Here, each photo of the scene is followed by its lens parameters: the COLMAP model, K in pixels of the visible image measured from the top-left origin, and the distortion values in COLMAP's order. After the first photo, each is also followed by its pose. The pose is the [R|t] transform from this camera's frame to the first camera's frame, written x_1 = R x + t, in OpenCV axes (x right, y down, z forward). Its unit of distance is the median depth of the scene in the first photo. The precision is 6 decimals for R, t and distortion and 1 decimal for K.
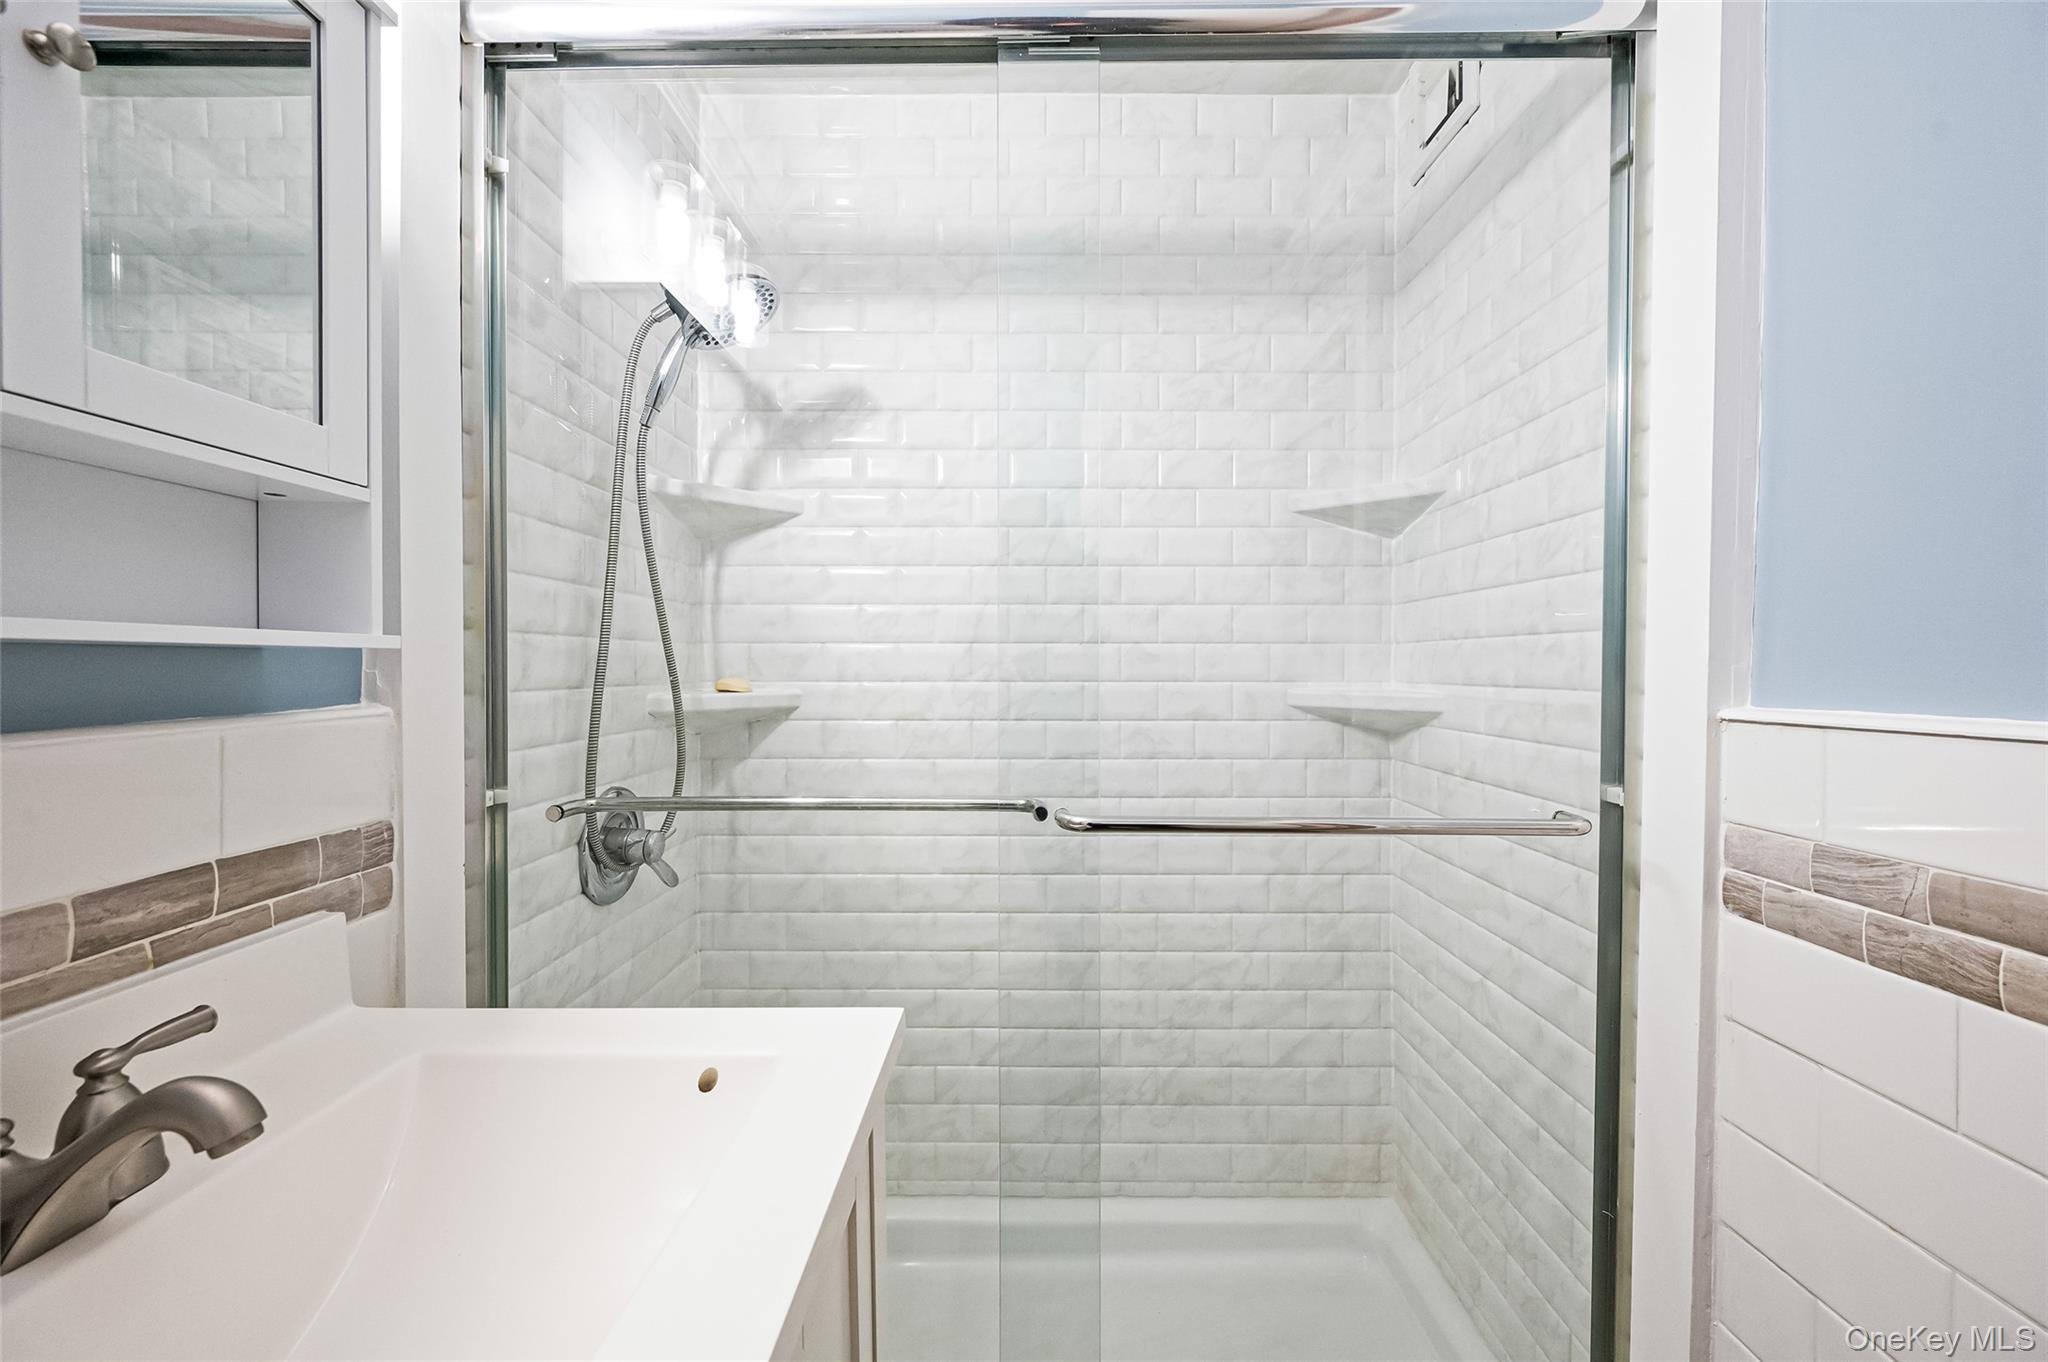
lens RADIAL K [[807.6, 0, 1024.3], [0, 807.6, 674.3], [0, 0, 1]] dist [0.010772, -0.000118]
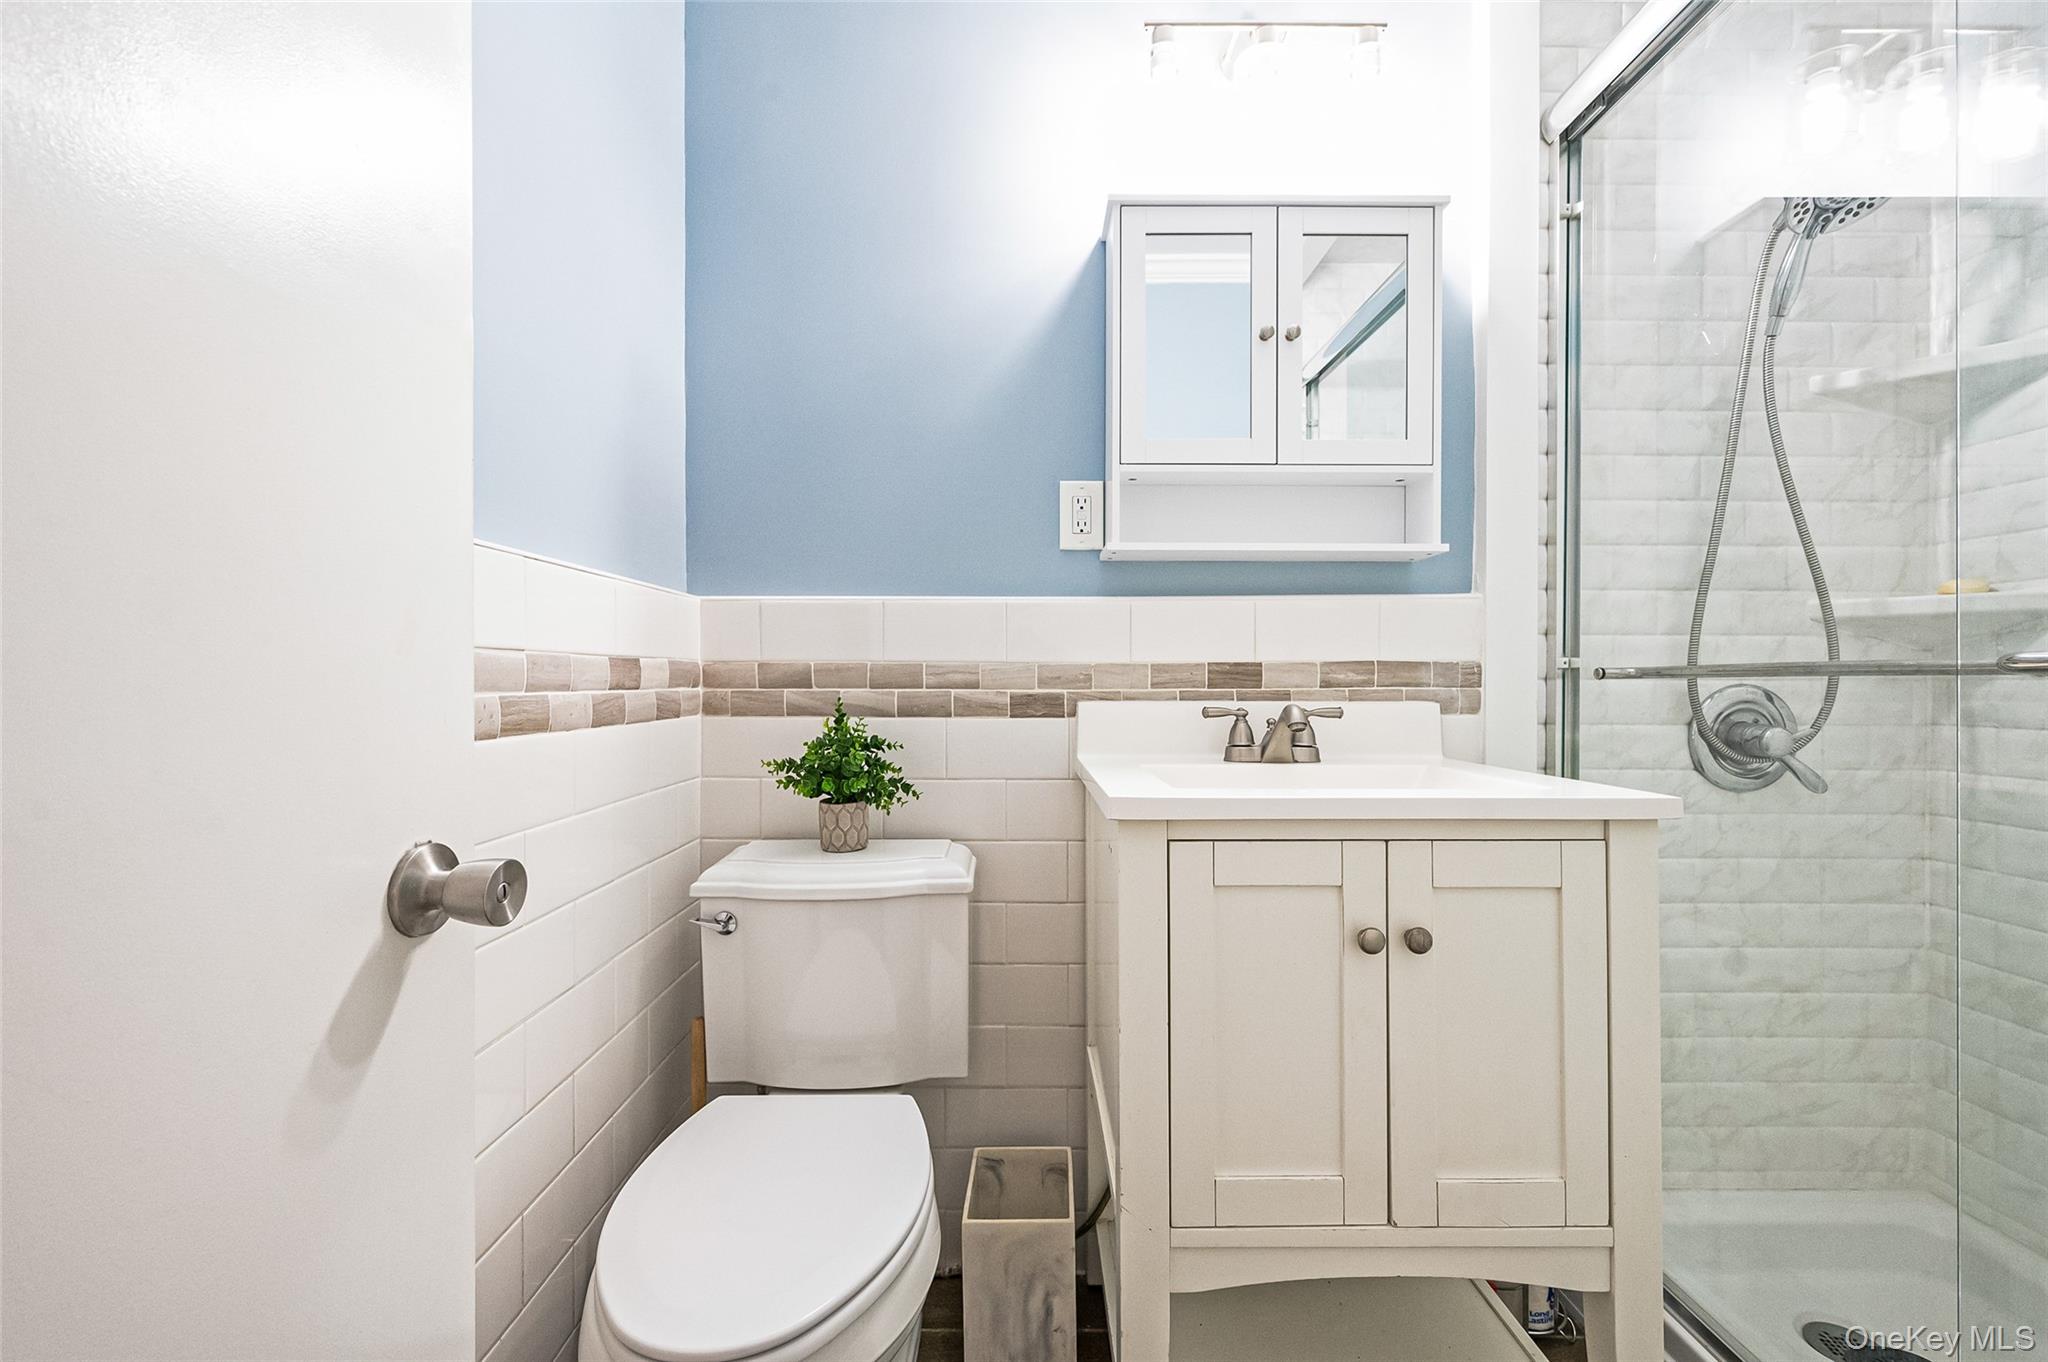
lens RADIAL K [[877.5, 0, 1022.7], [0, 877.5, 684.7], [0, 0, 1]] dist [-0.002367, 0.001669]
pose [[0.025968, -0.000448, -0.999663, 0.743676], [-0.015050, 0.999886, -0.000839, 0.184620], [0.999549, 0.015066, 0.025958, 0.023013]]
